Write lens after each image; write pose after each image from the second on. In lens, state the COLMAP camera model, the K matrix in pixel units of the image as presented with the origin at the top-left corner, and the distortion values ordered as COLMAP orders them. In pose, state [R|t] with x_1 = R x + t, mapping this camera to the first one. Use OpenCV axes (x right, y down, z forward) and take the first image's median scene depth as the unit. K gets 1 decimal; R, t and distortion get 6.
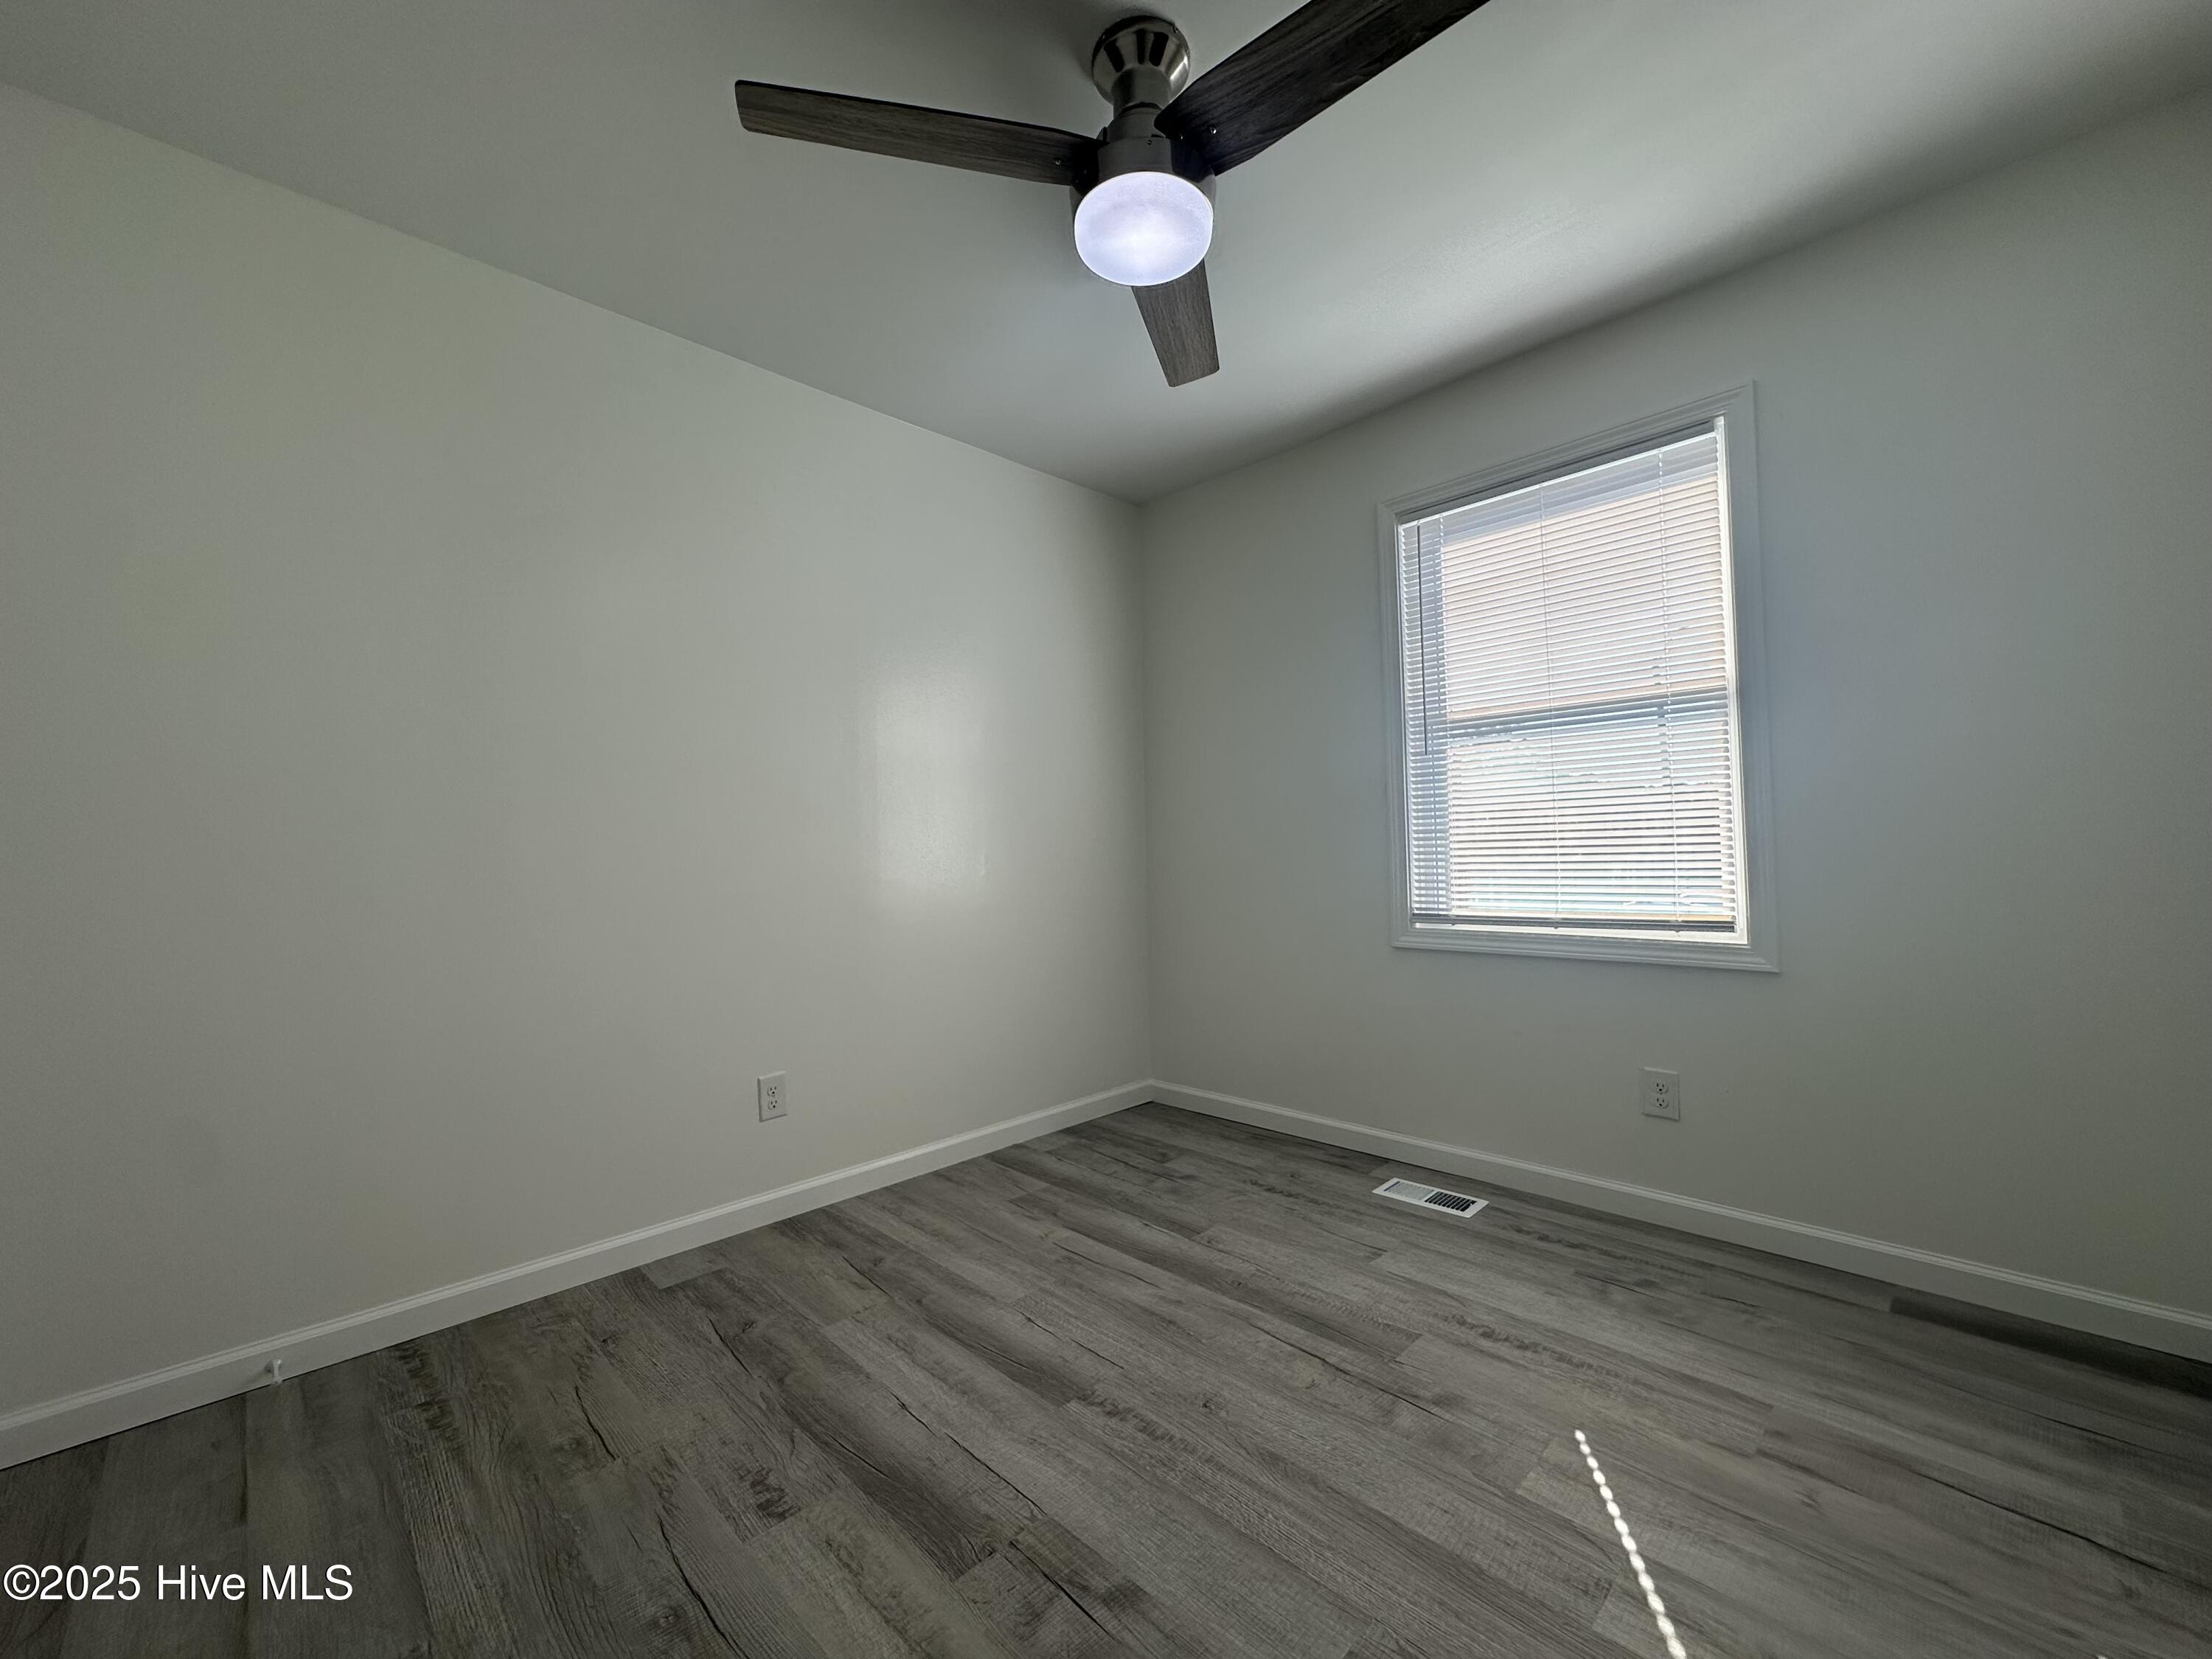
lens RADIAL K [[882.6, 0, 1106.0], [0, 882.6, 829.5], [0, 0, 1]] dist [0.000762, -0.000006]
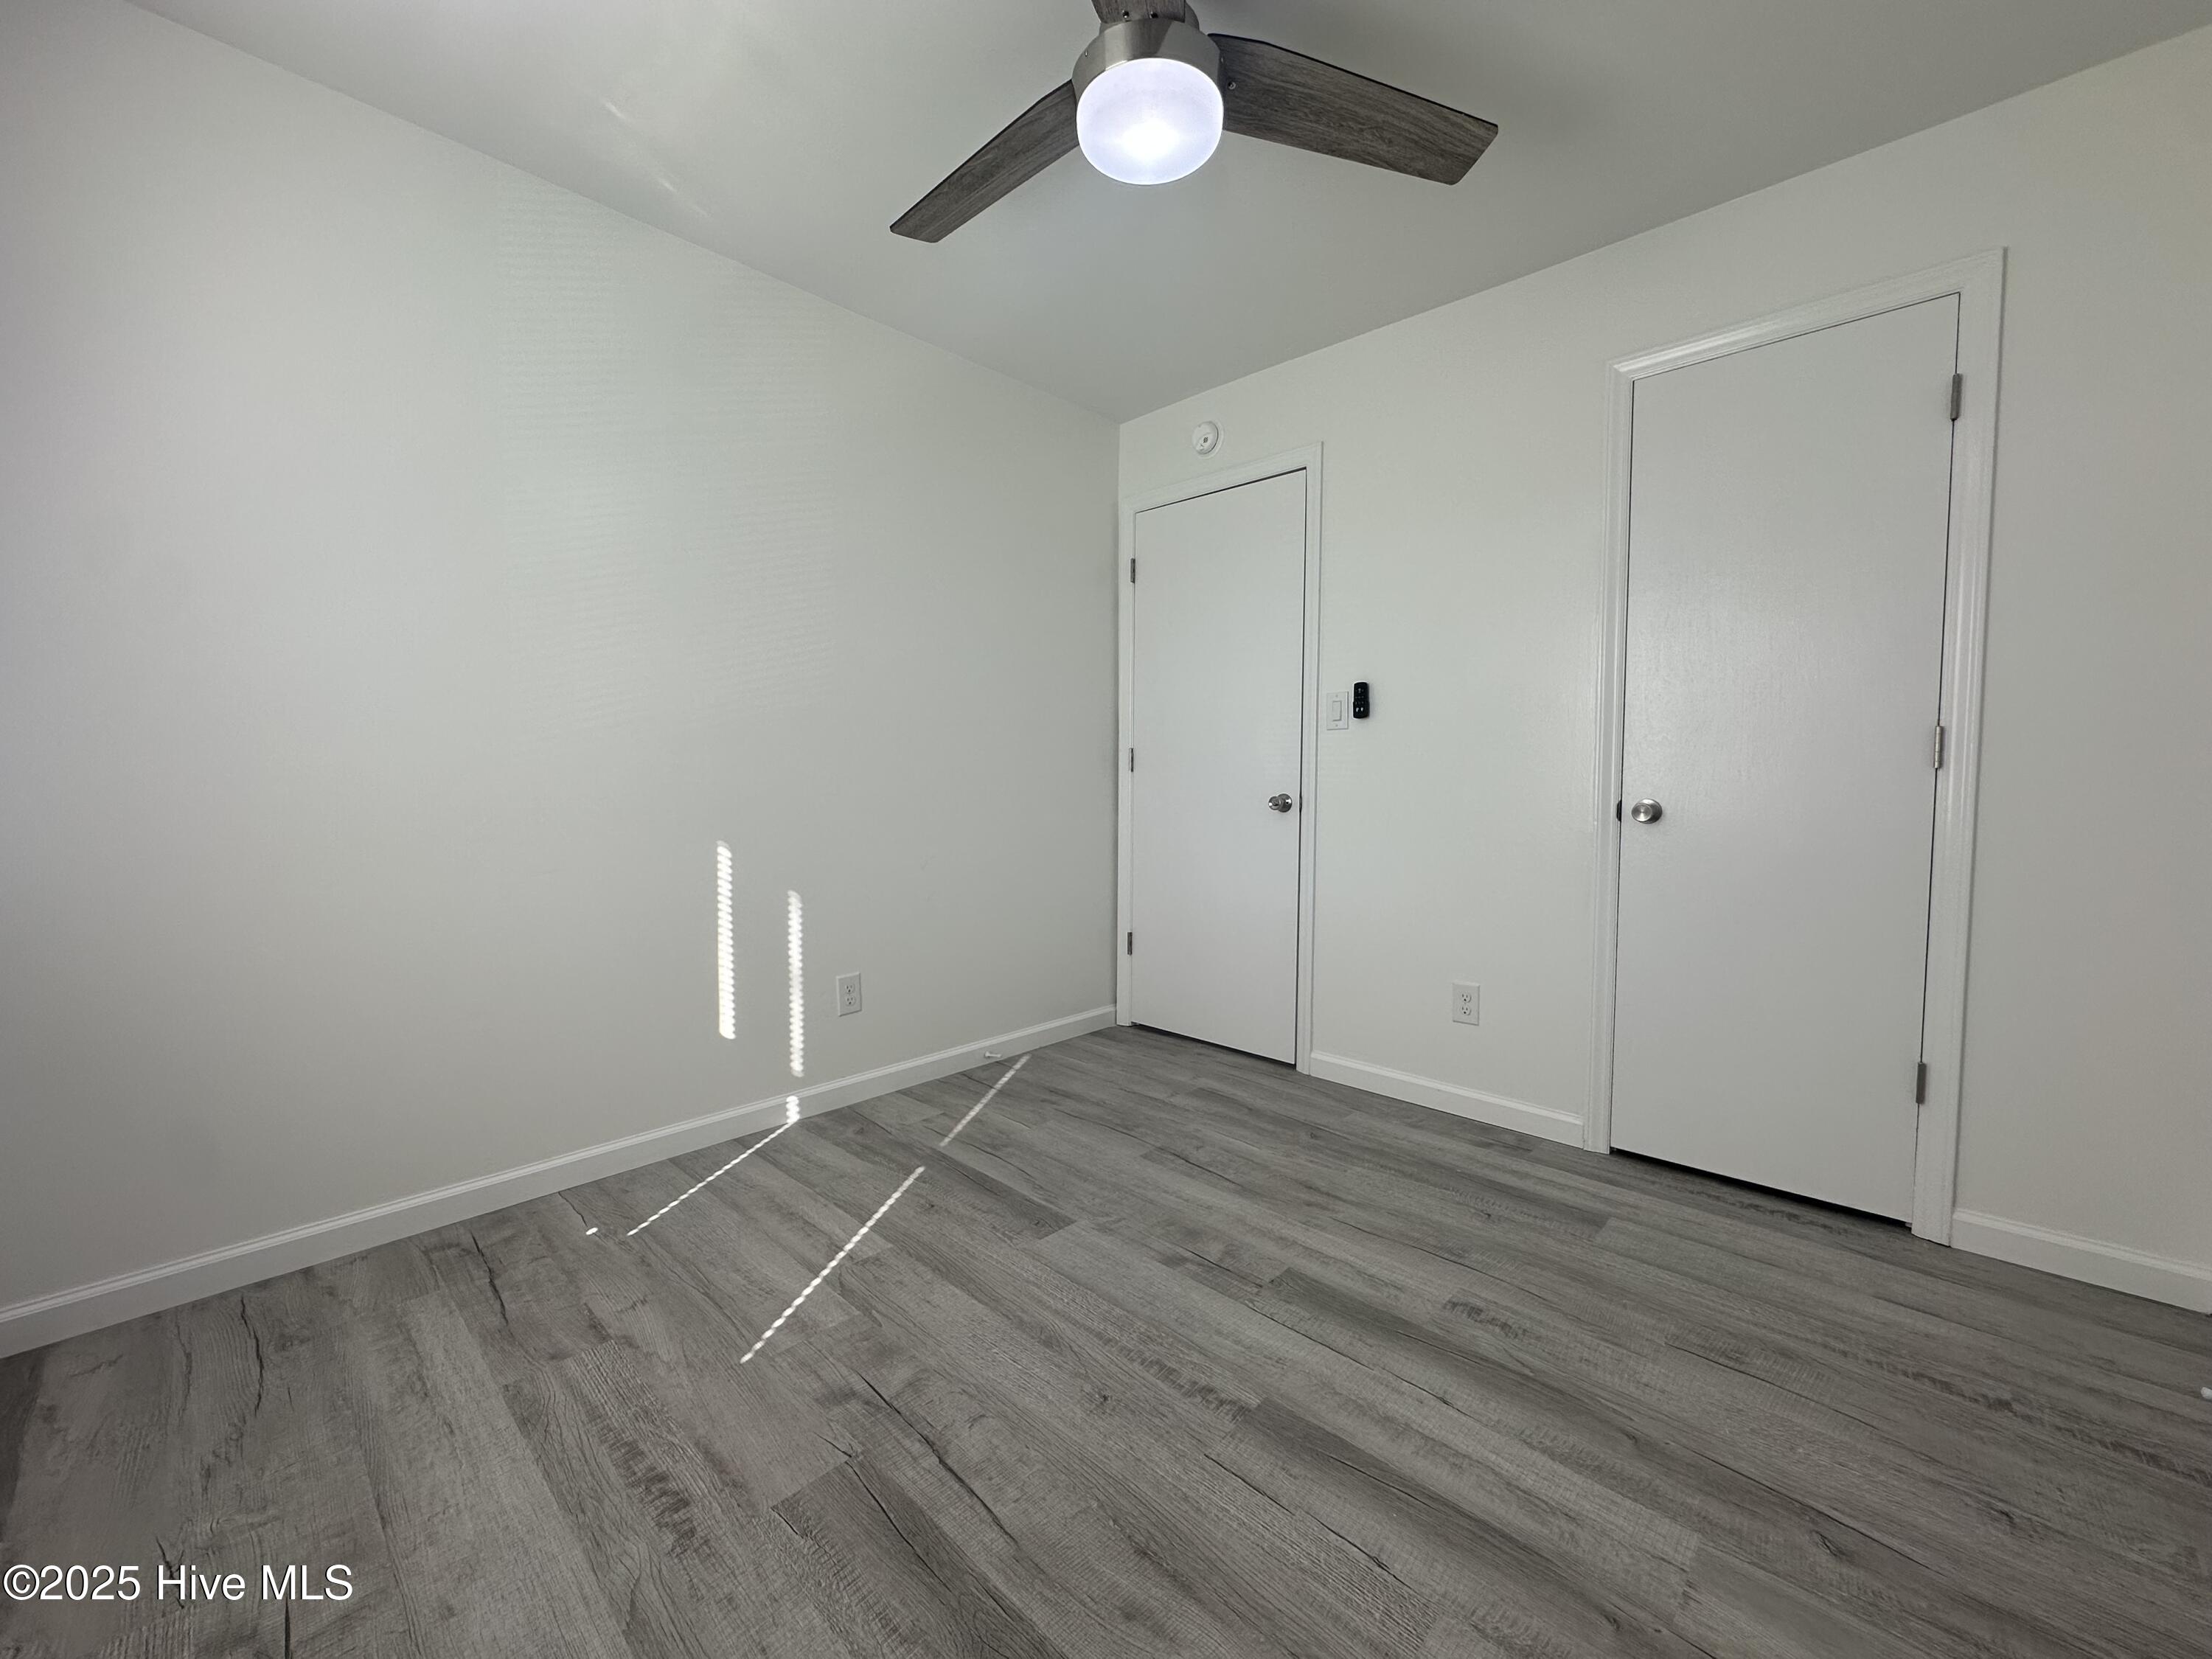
lens RADIAL K [[882.6, 0, 1106.0], [0, 882.6, 829.5], [0, 0, 1]] dist [0.000762, -0.000006]
pose [[-0.999350, 0.021753, -0.028742, 0.126249], [0.020366, 0.998654, 0.047694, 0.030768], [0.029741, 0.047078, -0.998448, 1.894301]]
